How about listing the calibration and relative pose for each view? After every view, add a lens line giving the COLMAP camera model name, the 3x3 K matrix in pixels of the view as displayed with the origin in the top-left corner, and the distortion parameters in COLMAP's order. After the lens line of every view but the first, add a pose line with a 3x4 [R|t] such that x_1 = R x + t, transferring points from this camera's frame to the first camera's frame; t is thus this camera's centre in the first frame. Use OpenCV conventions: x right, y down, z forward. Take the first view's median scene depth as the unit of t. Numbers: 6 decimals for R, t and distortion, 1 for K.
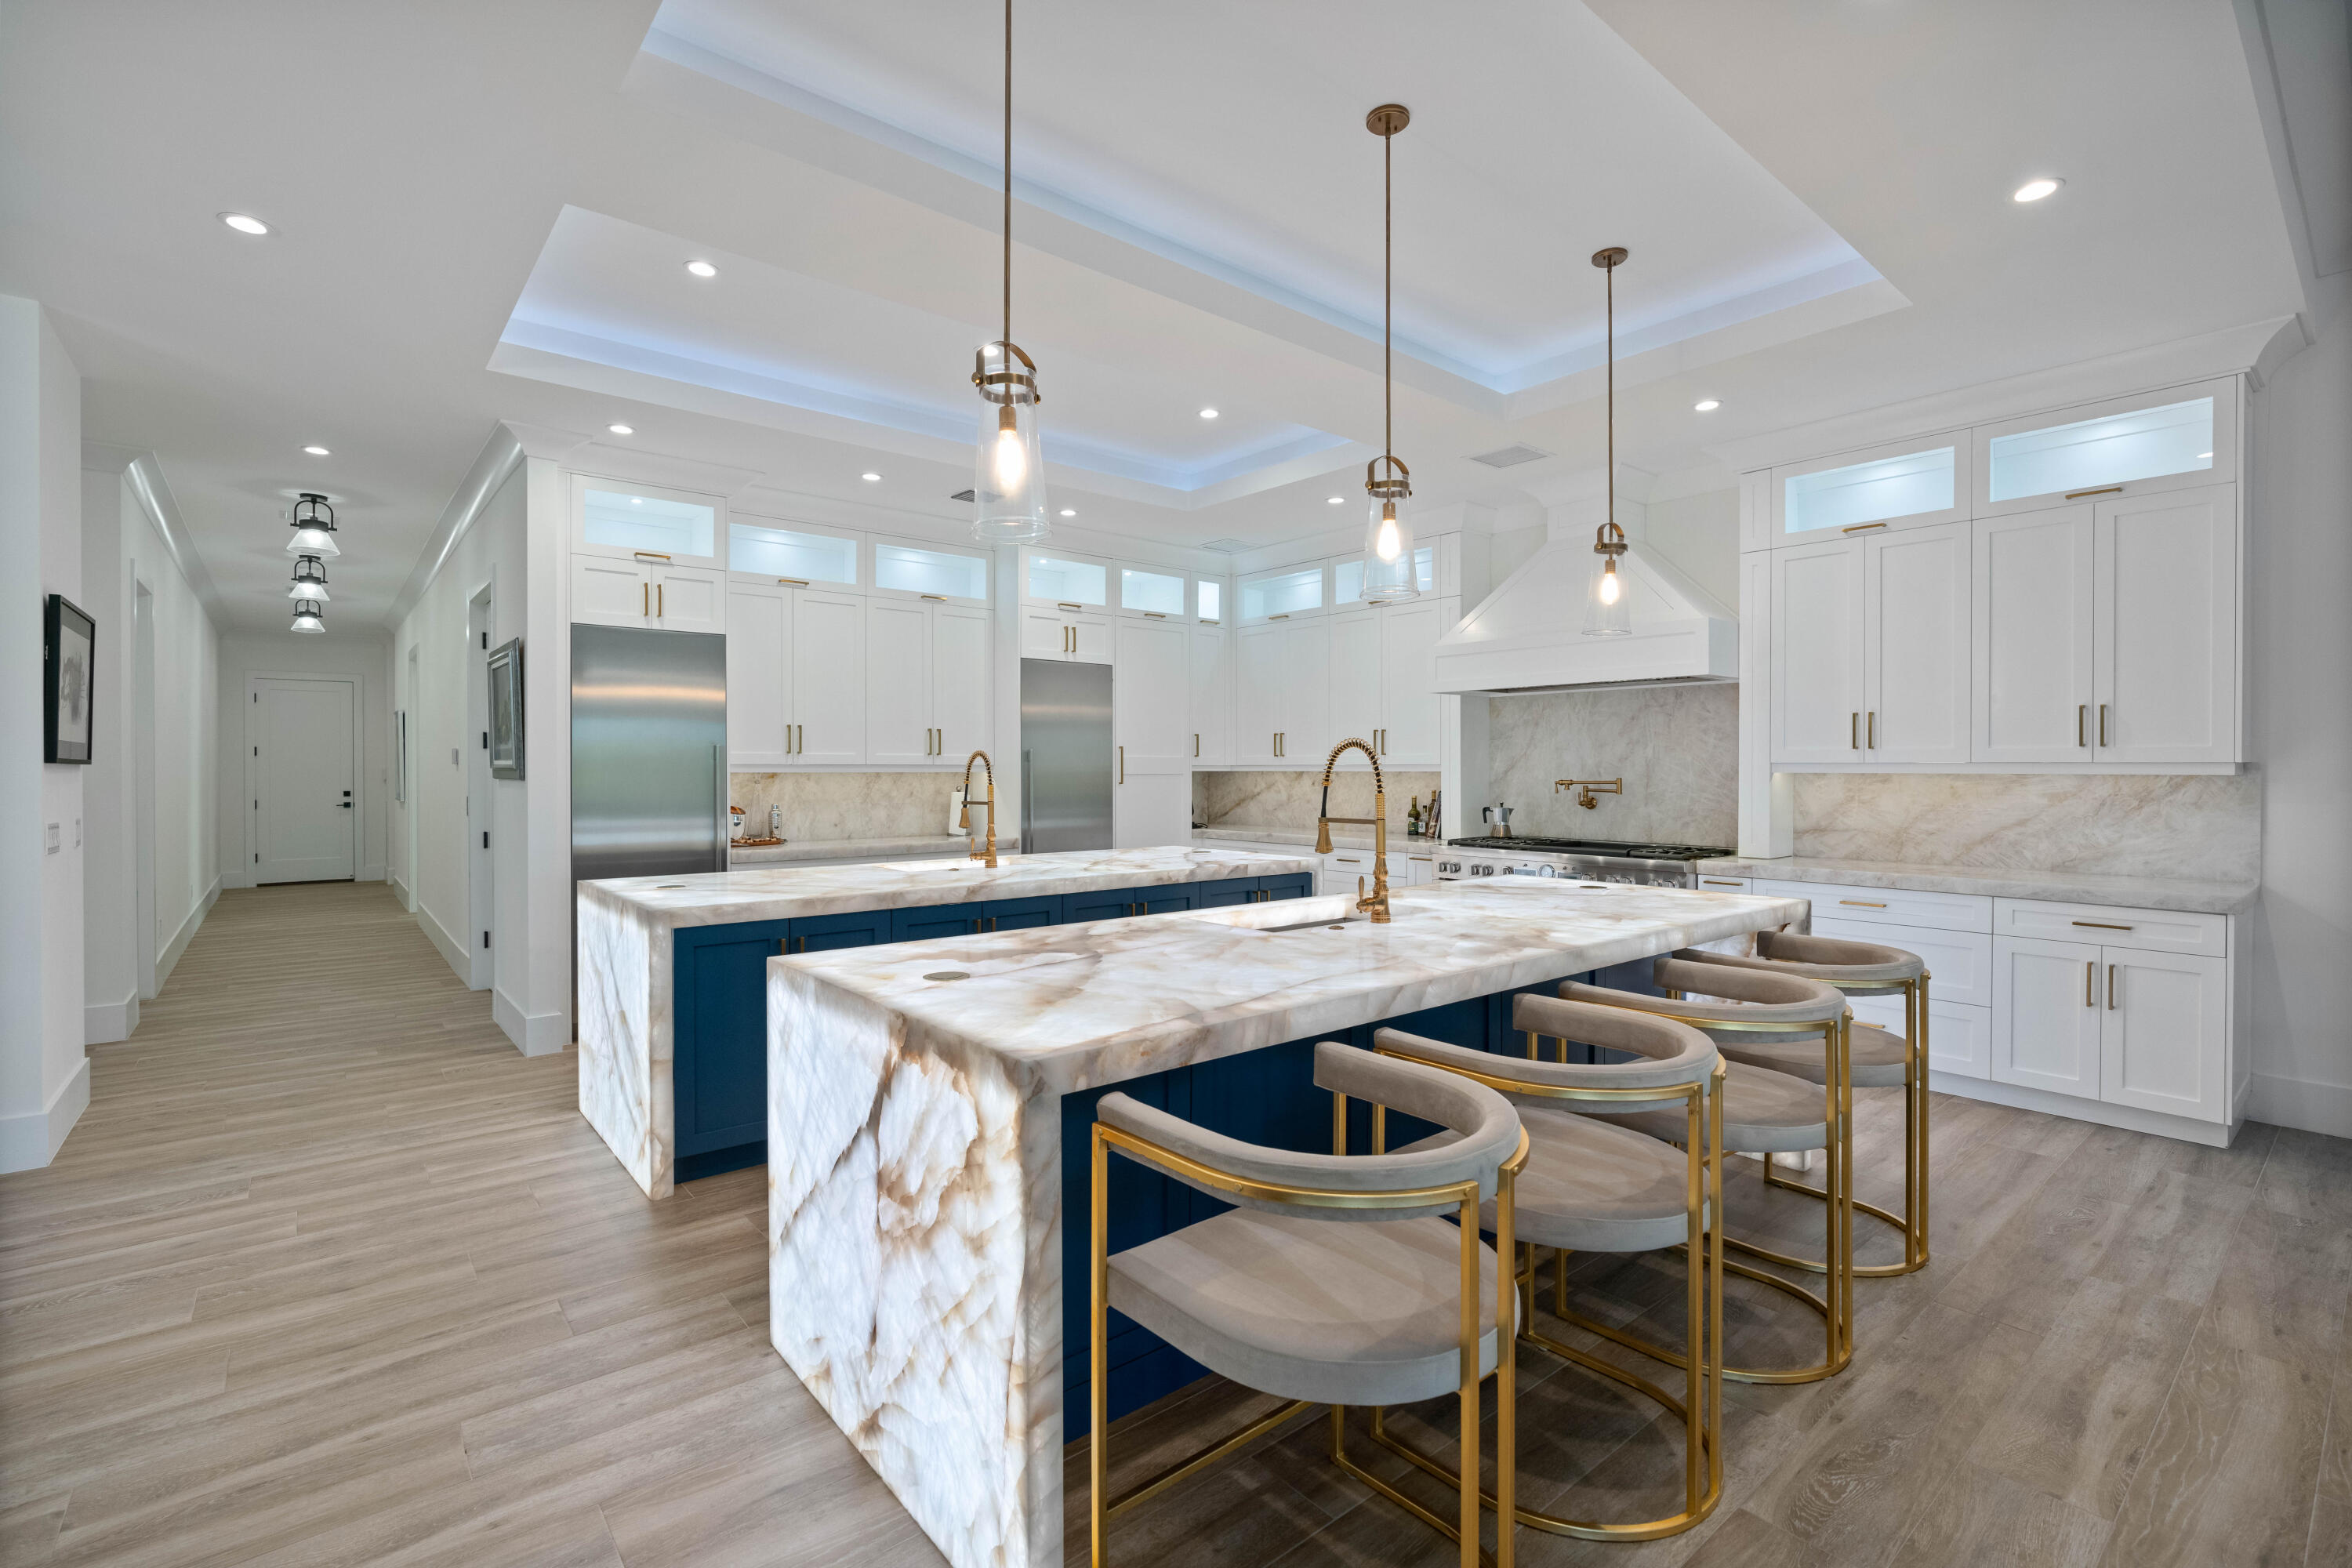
lens RADIAL K [[1072.0, 0, 1176.9], [0, 1072.0, 777.3], [0, 0, 1]] dist [-0.012281, 0.005563]
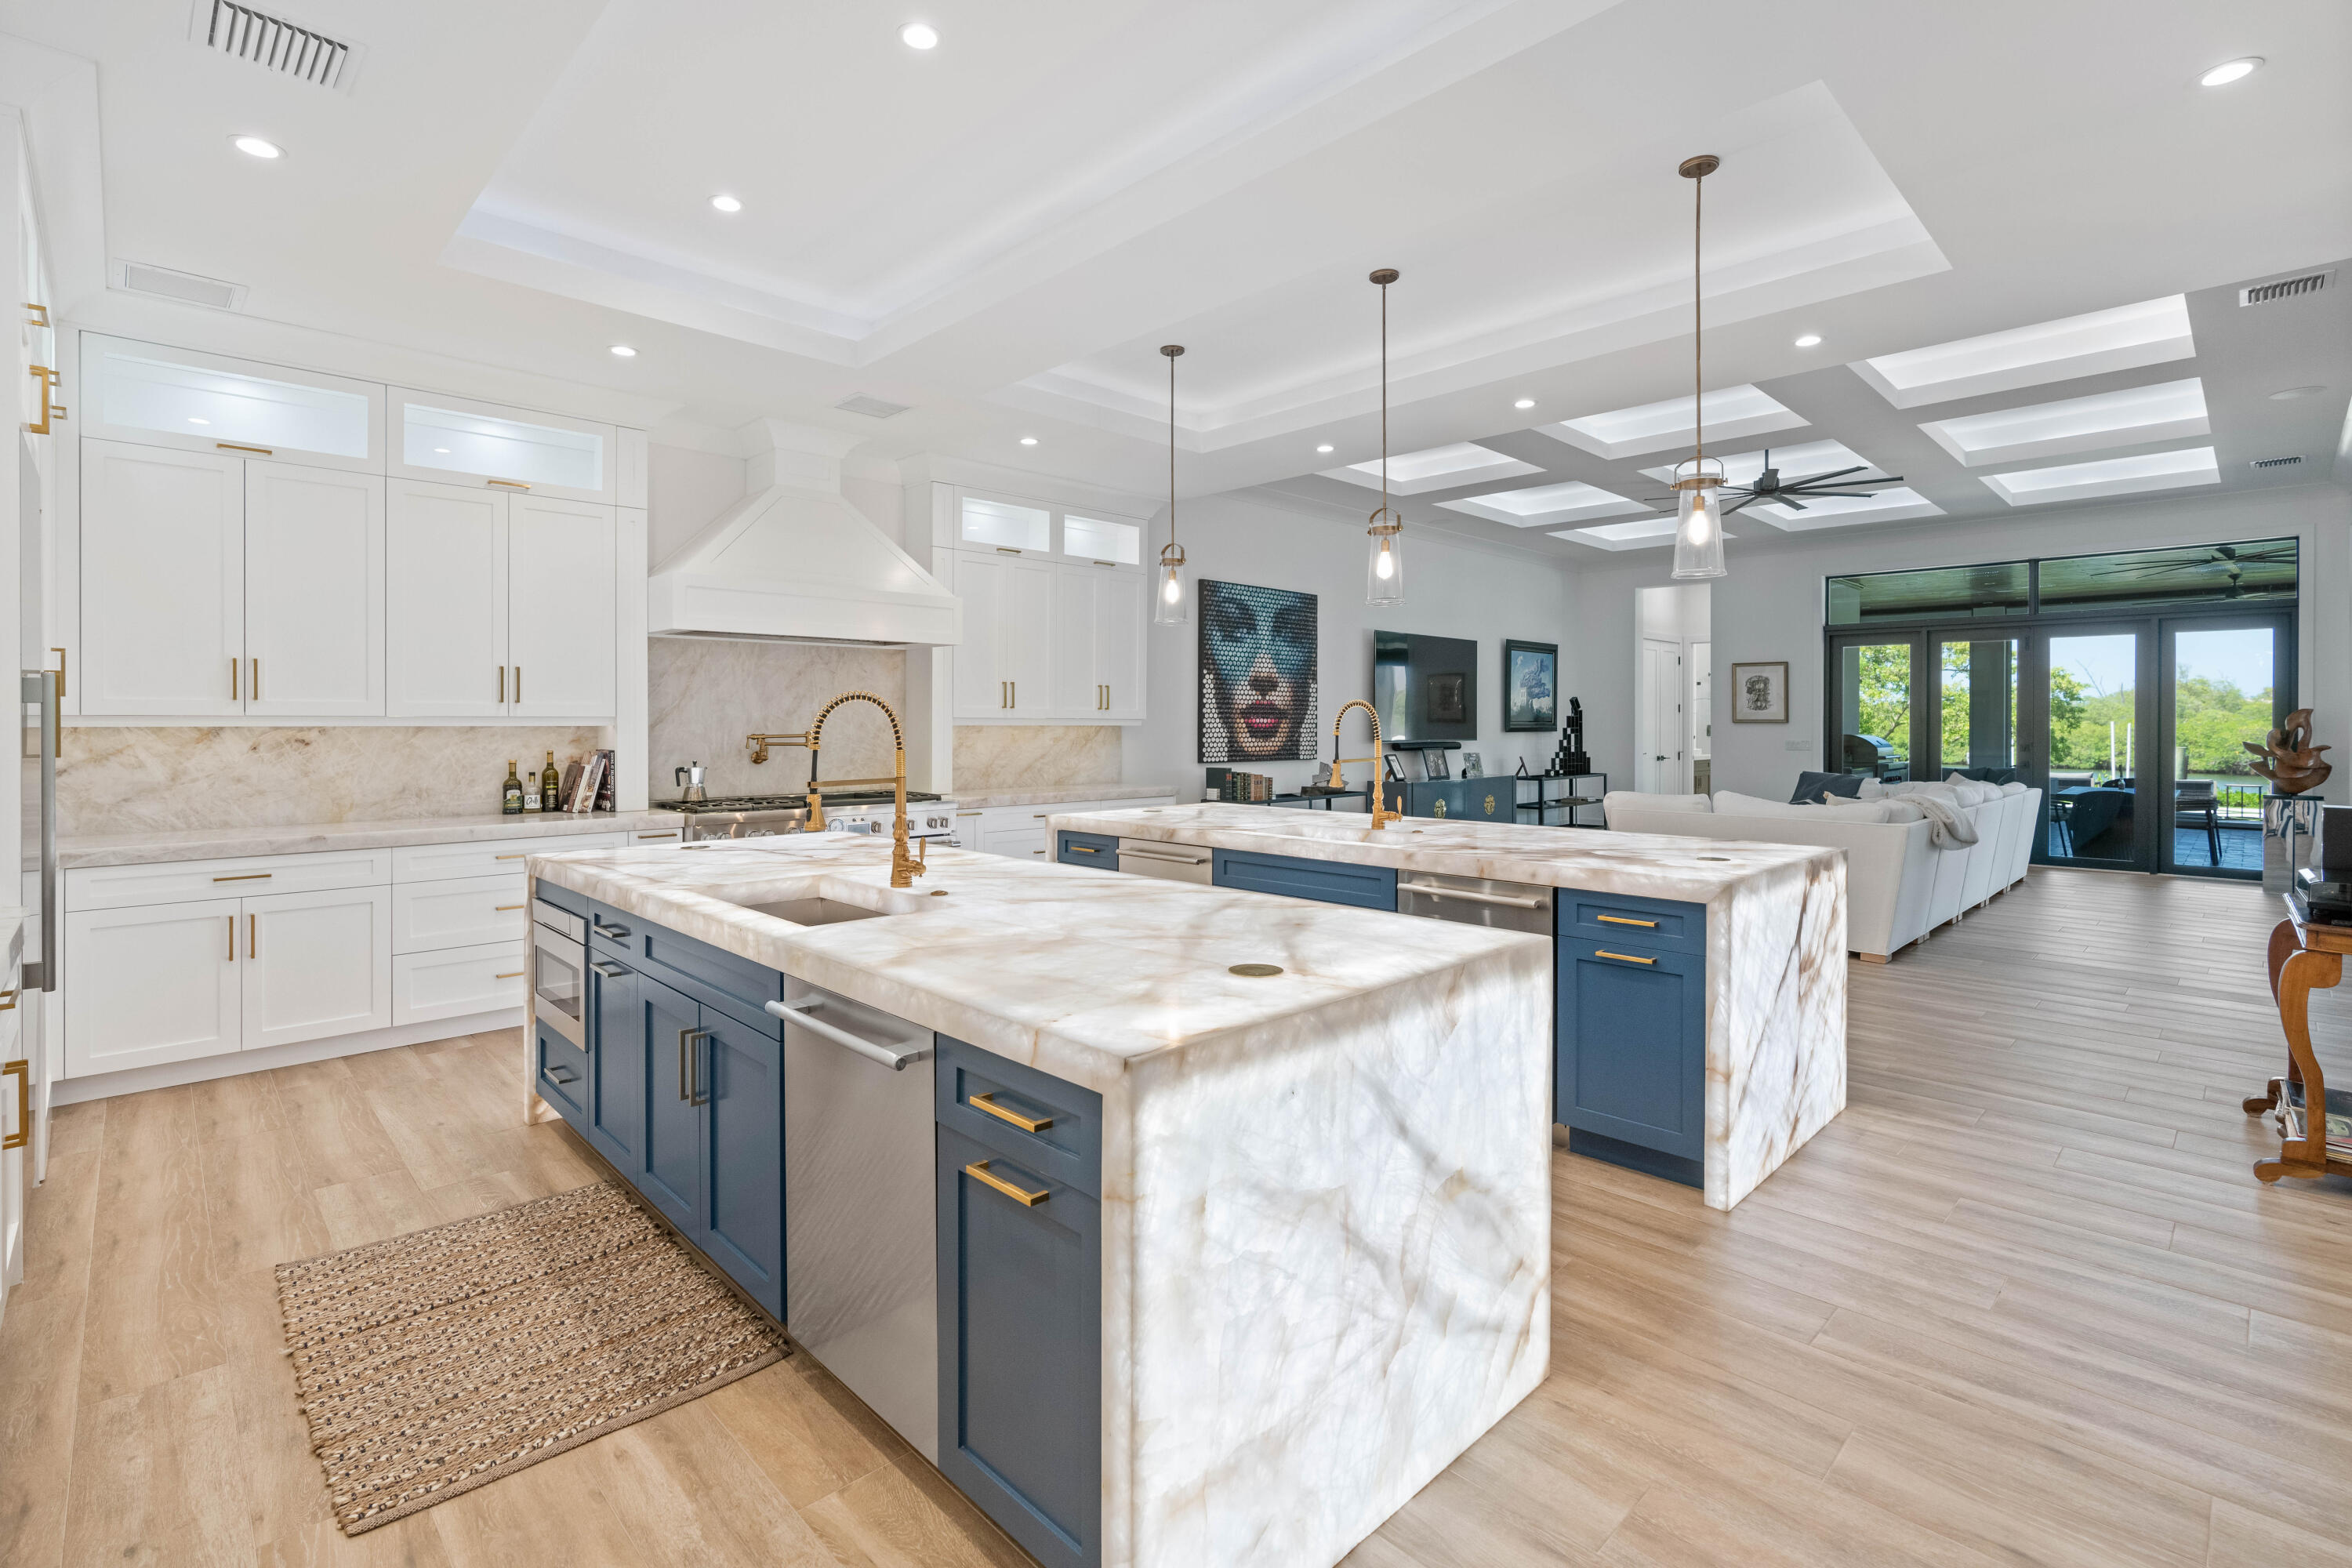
lens RADIAL K [[1072.0, 0, 1193.1], [0, 1072.0, 733.0], [0, 0, 1]] dist [-0.012281, 0.005563]
pose [[-0.092703, -0.009674, 0.995647, -0.680548], [0.008211, 0.999911, 0.010479, -0.005848], [-0.995660, 0.009147, -0.092616, 0.772060]]
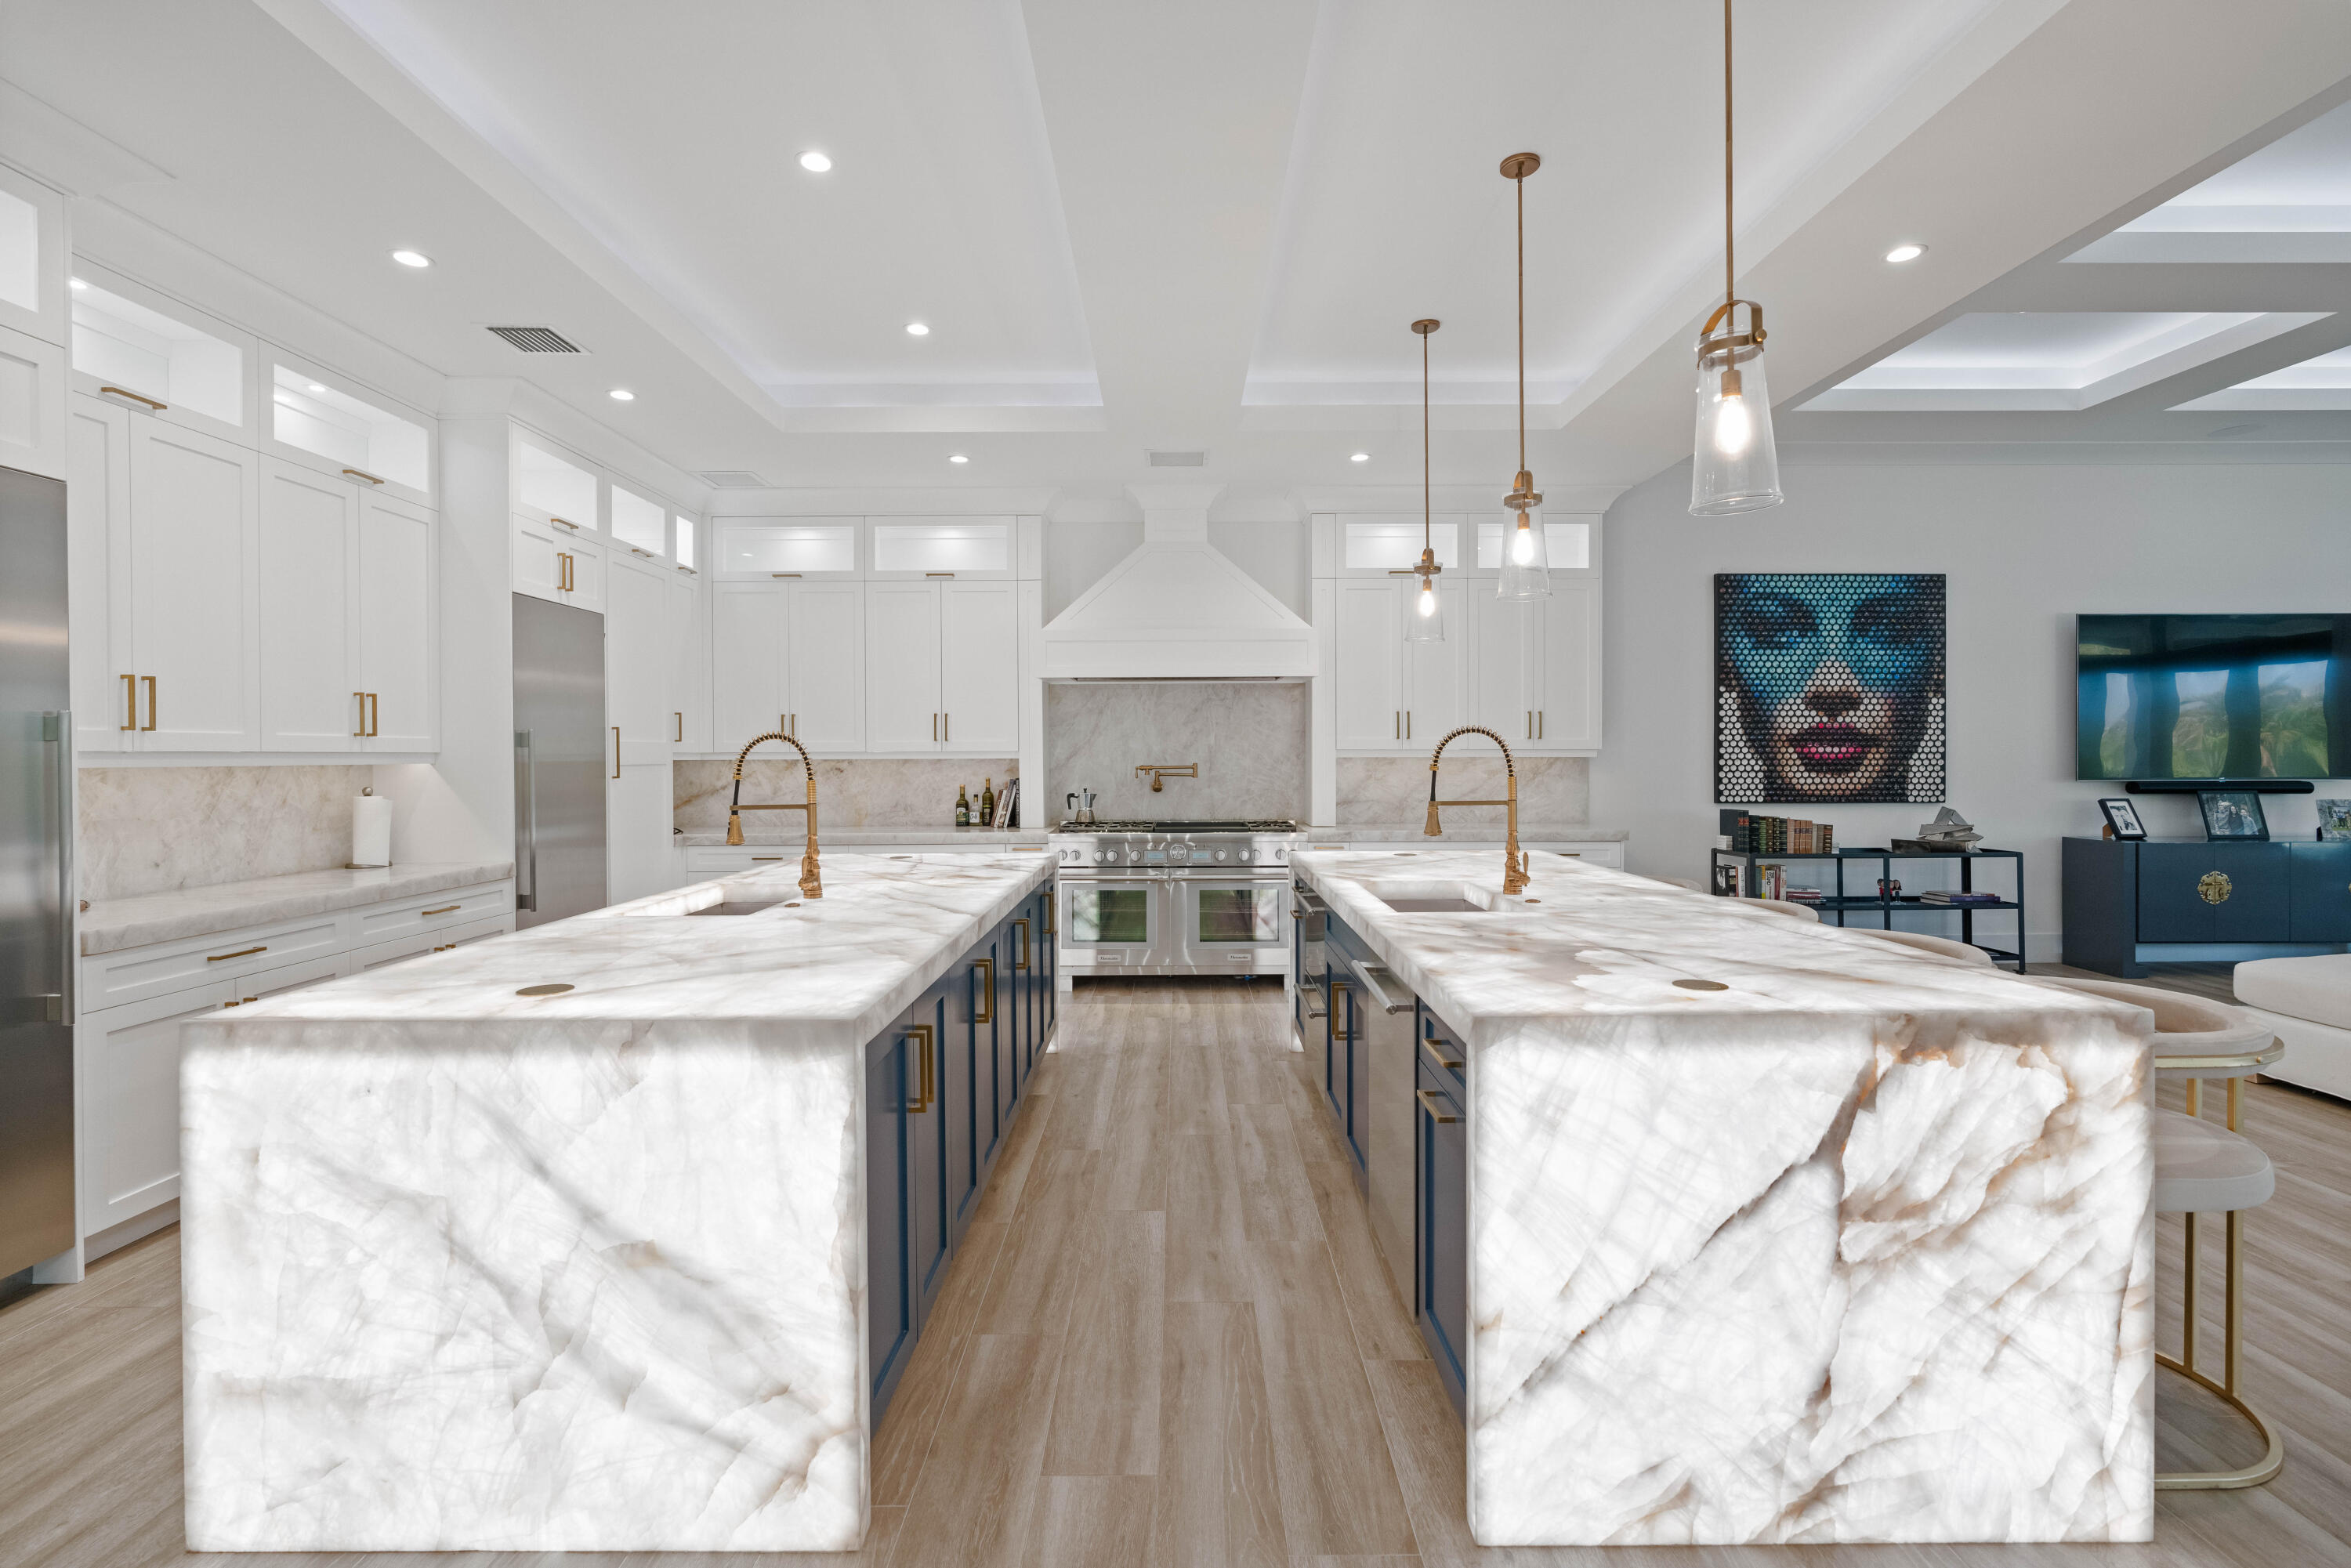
lens RADIAL K [[1071.5, 0, 1188.9], [0, 1071.5, 762.5], [0, 0, 1]] dist [-0.012281, 0.005563]
pose [[0.631140, -0.008640, 0.775621, -0.486120], [0.010825, 0.999939, 0.002330, -0.002847], [-0.775593, 0.006926, 0.631195, 0.317068]]
